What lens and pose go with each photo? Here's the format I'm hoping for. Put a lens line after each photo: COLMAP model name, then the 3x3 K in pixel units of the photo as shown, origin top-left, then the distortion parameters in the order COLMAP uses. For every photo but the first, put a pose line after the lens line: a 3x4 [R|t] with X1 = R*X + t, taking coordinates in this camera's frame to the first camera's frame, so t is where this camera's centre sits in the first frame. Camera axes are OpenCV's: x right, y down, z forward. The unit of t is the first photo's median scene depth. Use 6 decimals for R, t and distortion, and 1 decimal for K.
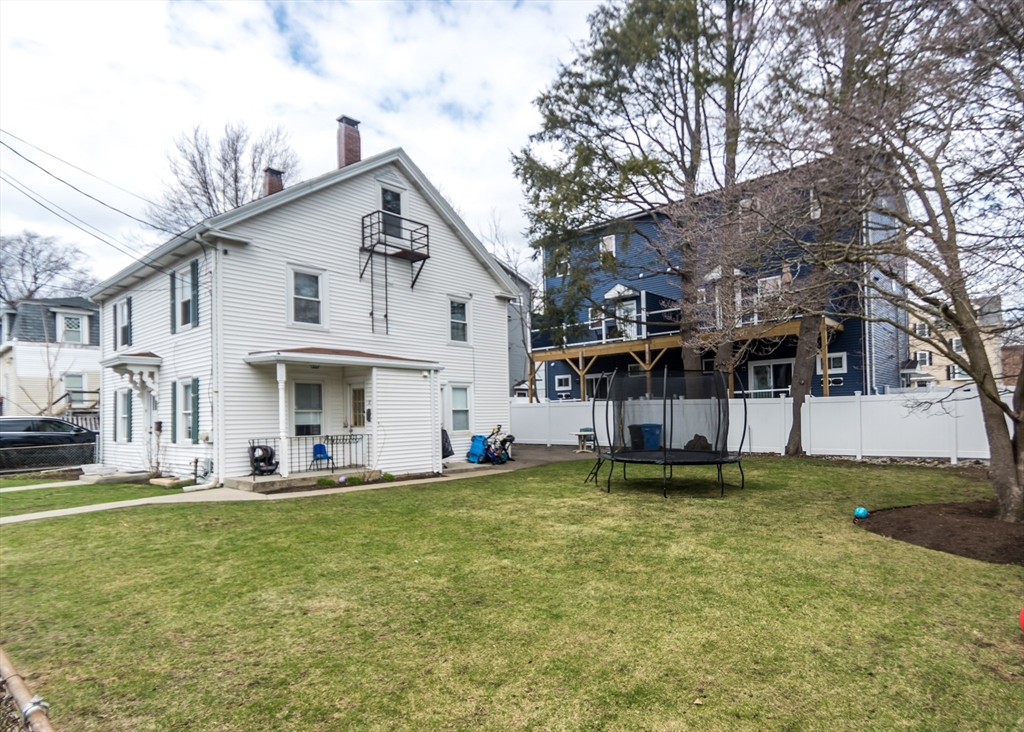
lens RADIAL K [[496.1, 0, 510.5], [0, 496.1, 383.0], [0, 0, 1]] dist [0.000570, -0.000156]
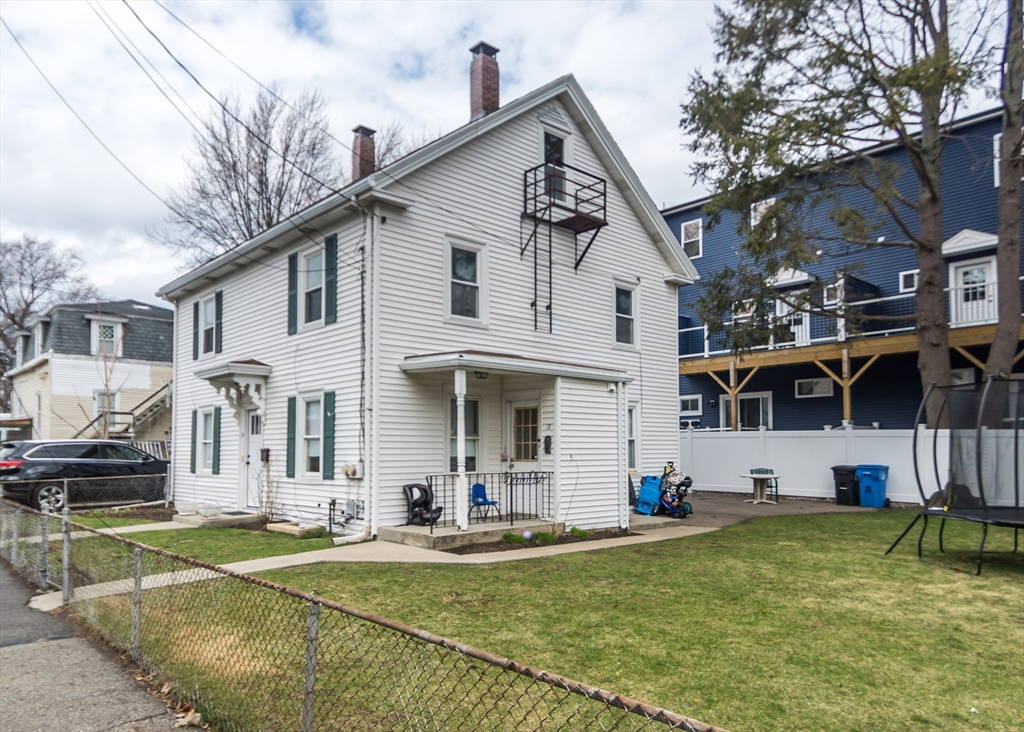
lens RADIAL K [[663.3, 0, 512.1], [0, 663.3, 390.8], [0, 0, 1]] dist [0.004230, 0.000558]
pose [[0.984822, 0.001577, -0.173560, -0.147091], [-0.005203, 0.999778, -0.020437, 0.006332], [0.173489, 0.021030, 0.984611, 0.046529]]
